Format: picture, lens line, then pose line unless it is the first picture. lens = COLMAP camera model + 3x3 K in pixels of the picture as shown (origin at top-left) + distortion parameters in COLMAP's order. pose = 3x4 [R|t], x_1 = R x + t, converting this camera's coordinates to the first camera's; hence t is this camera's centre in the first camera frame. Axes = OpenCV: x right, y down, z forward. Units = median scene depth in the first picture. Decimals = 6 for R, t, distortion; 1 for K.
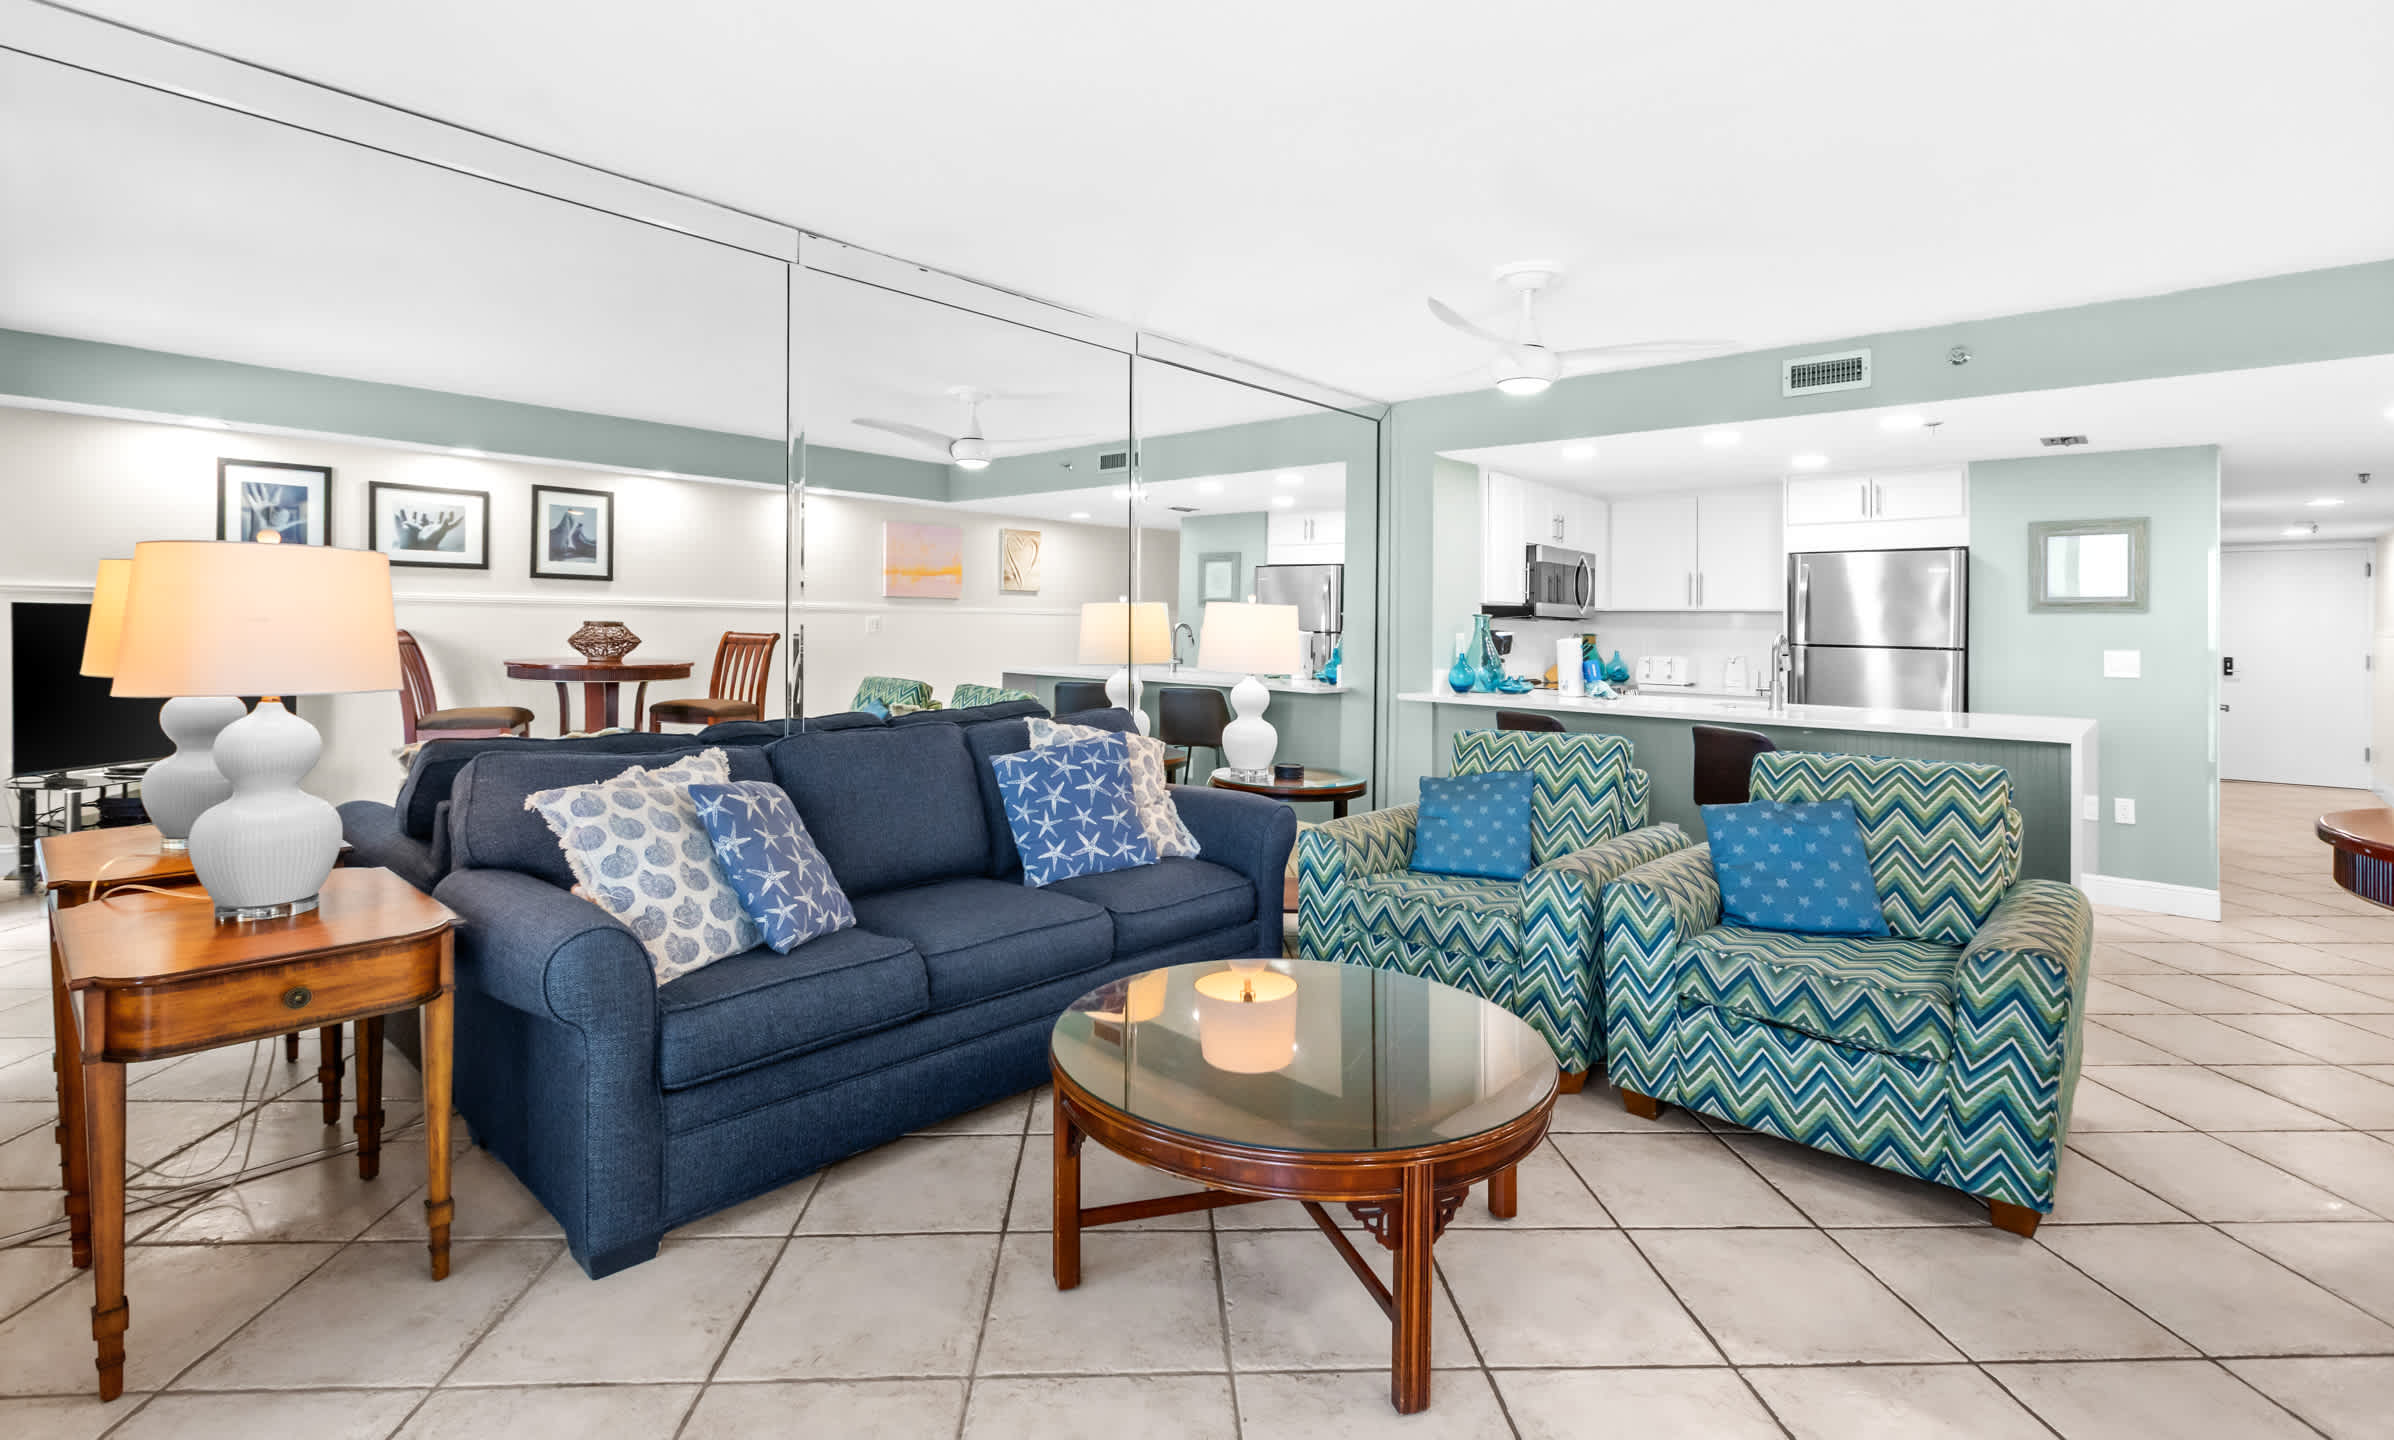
lens RADIAL K [[1095.1, 0, 1183.3], [0, 1095.1, 618.4], [0, 0, 1]] dist [-0.001085, -0.000636]
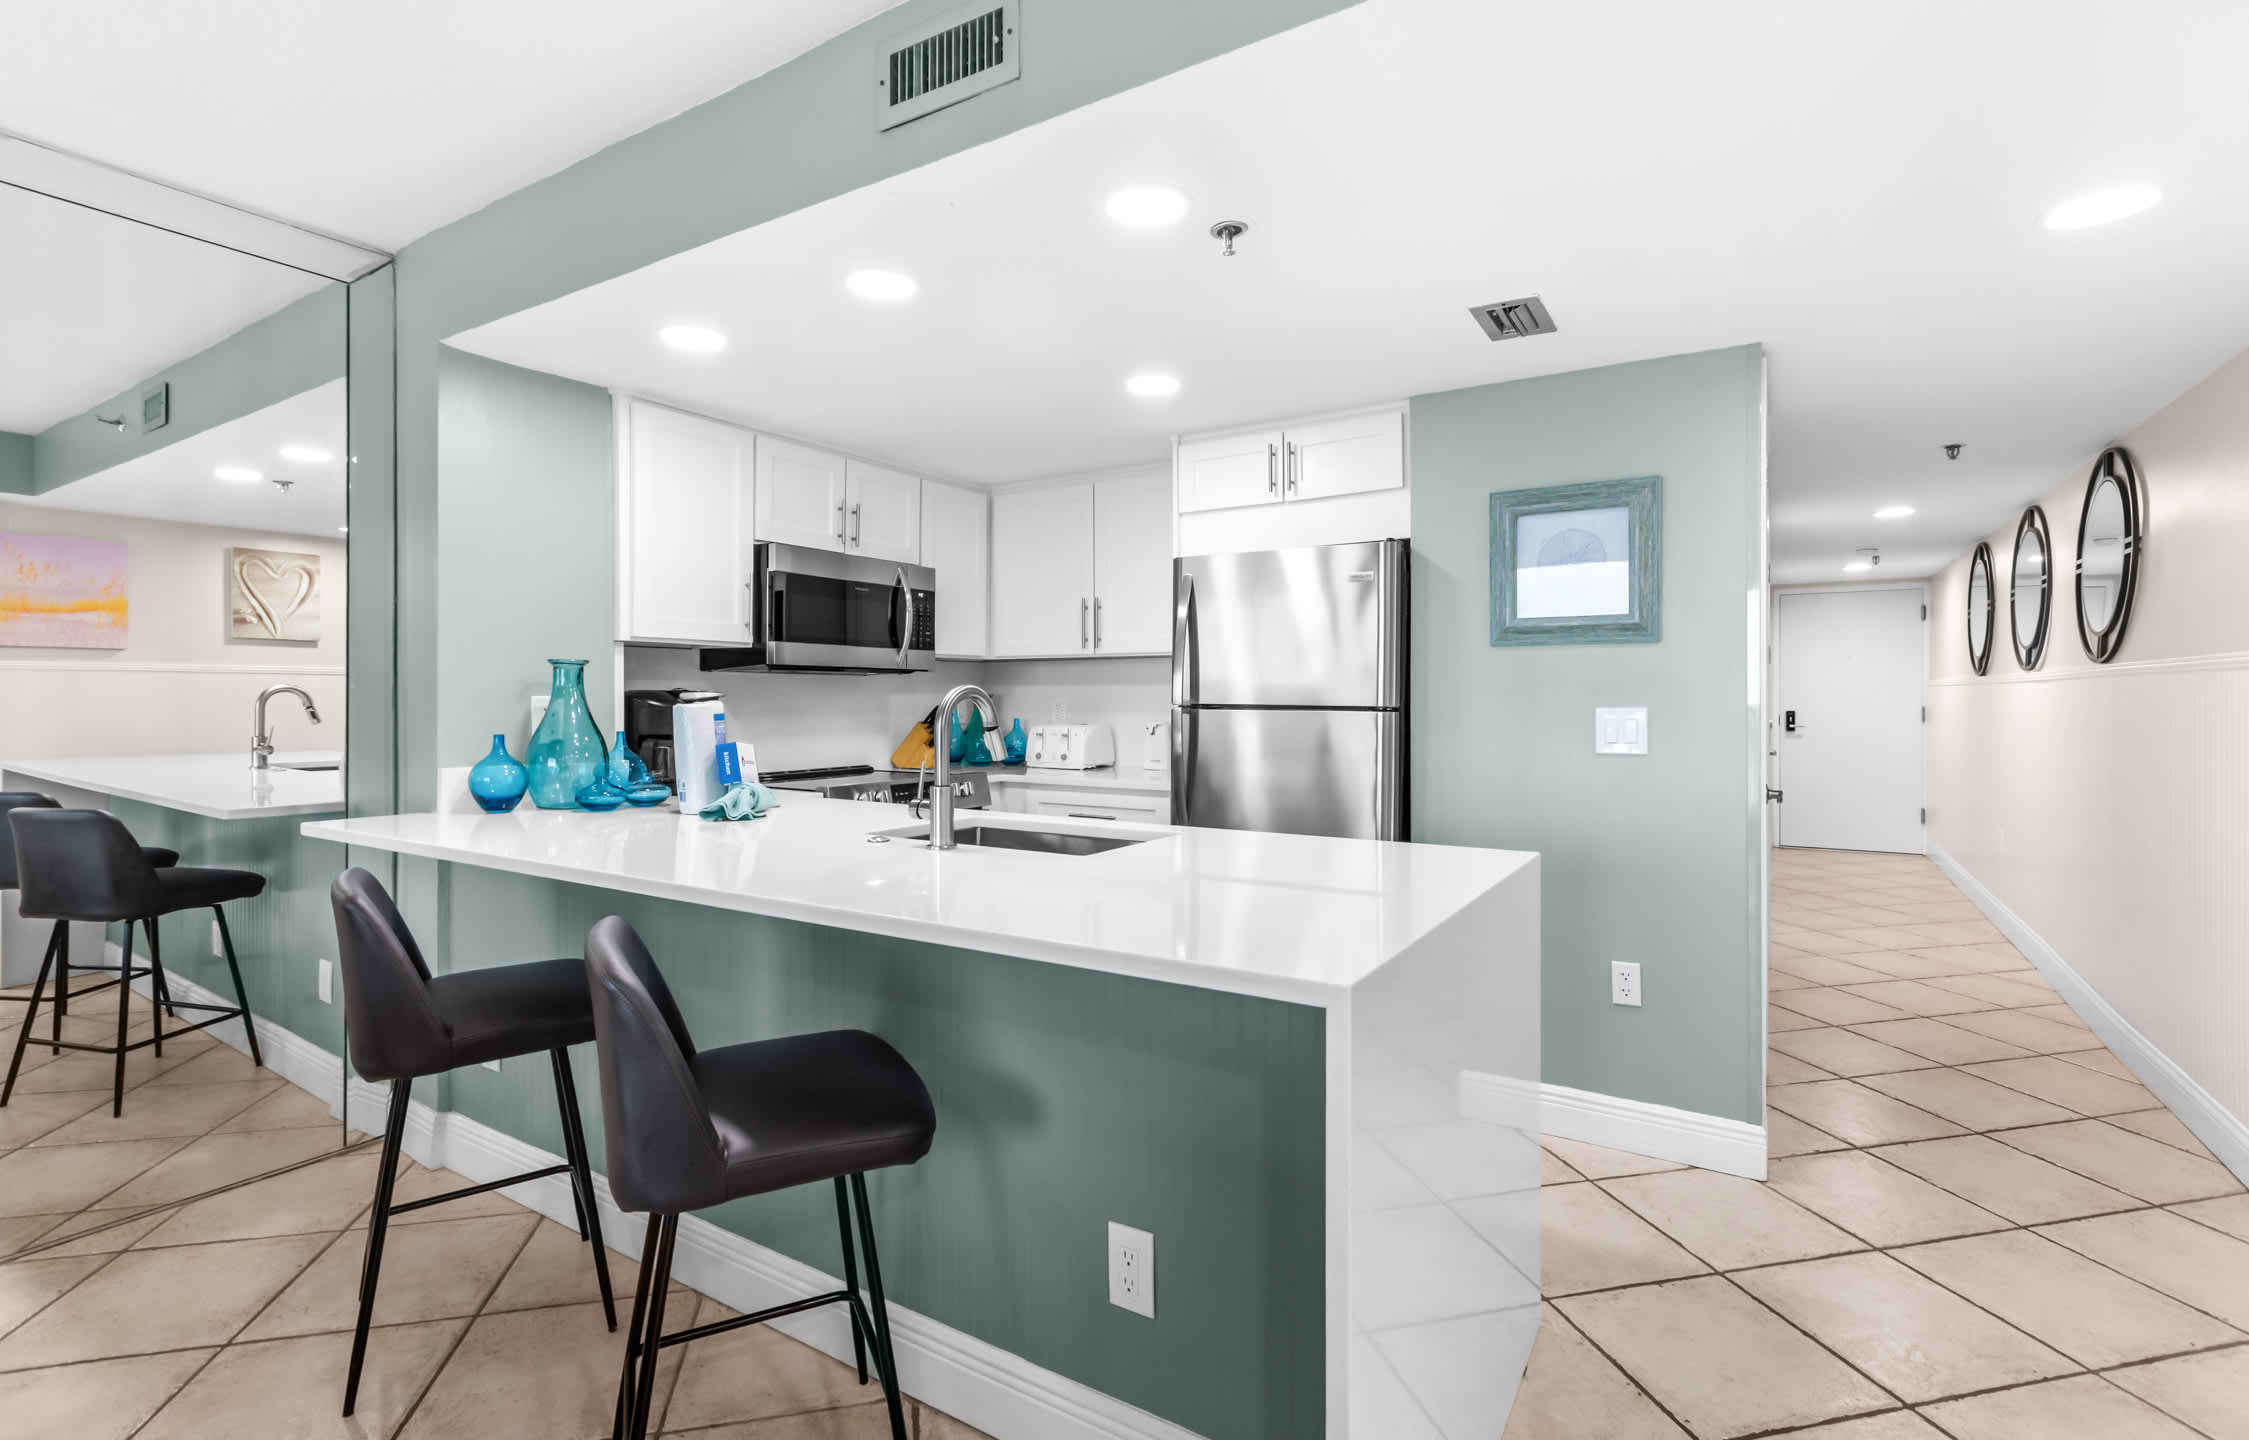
lens RADIAL K [[1029.2, 0, 1145.1], [0, 1029.2, 705.9], [0, 0, 1]] dist [0.003149, -0.001334]
pose [[0.980316, -0.016220, 0.196769, 0.516617], [0.012448, 0.999715, 0.020394, 0.014378], [-0.197043, -0.017543, 0.980238, 0.527957]]
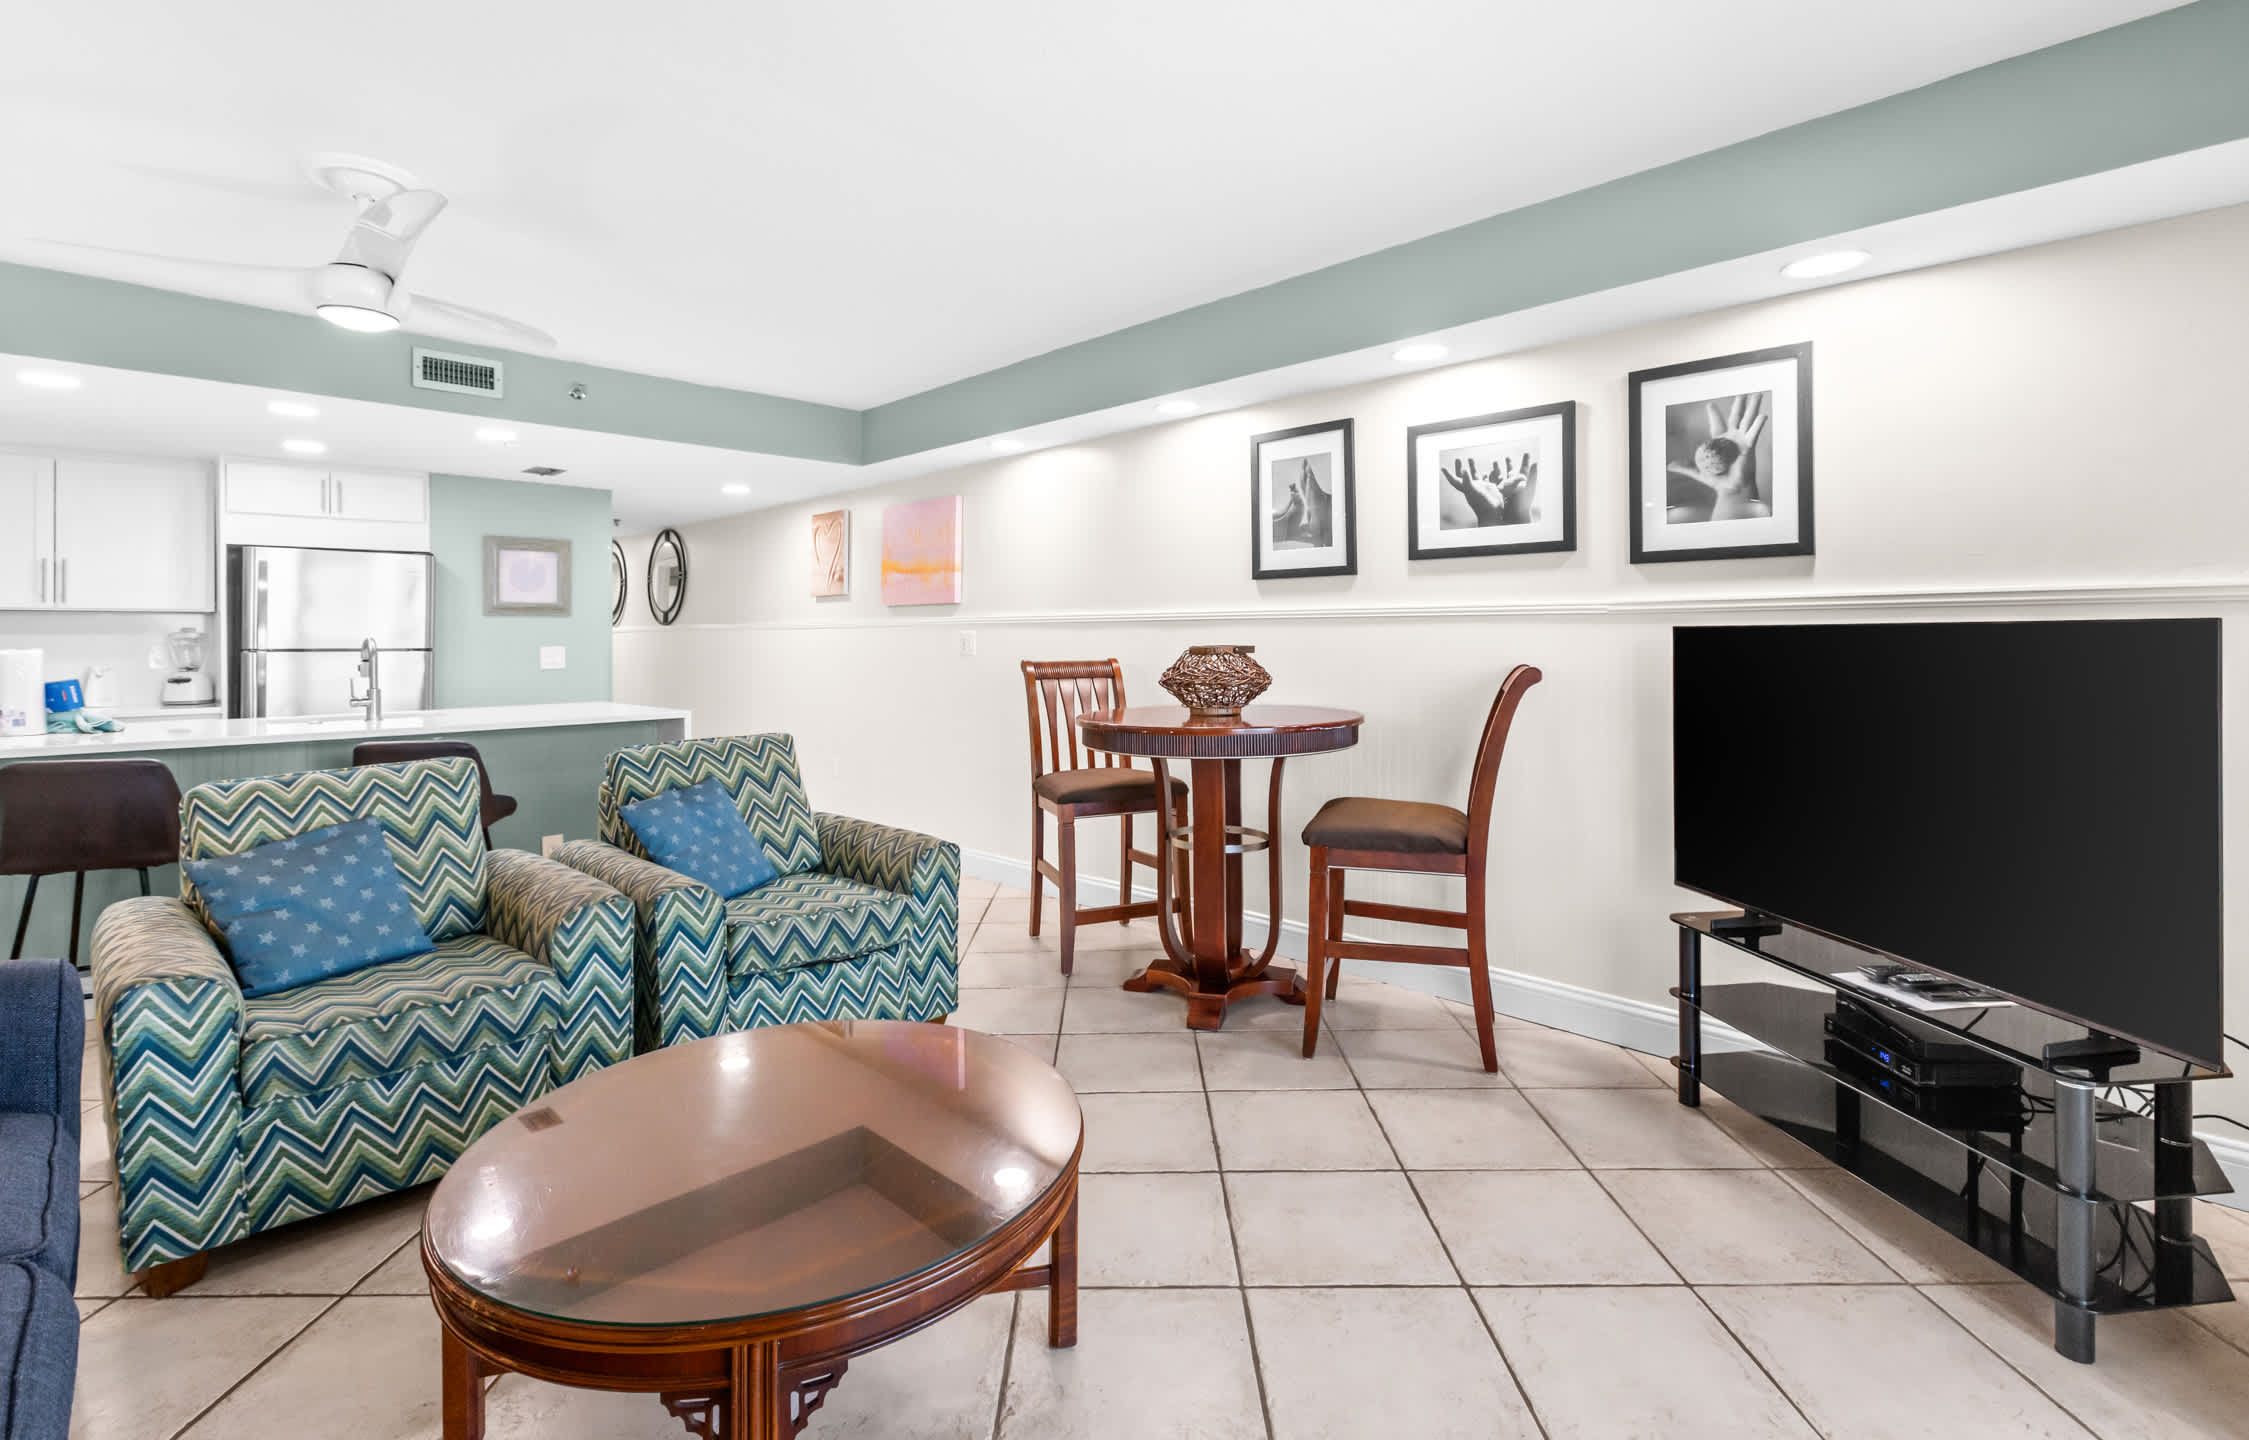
lens RADIAL K [[1047.3, 0, 1129.5], [0, 1047.3, 616.0], [0, 0, 1]] dist [0.013962, -0.000226]
pose [[0.039134, 0.003997, 0.999226, -0.304781], [-0.003041, 0.999988, -0.003881, -0.002319], [-0.999229, -0.002887, 0.039146, 0.316775]]
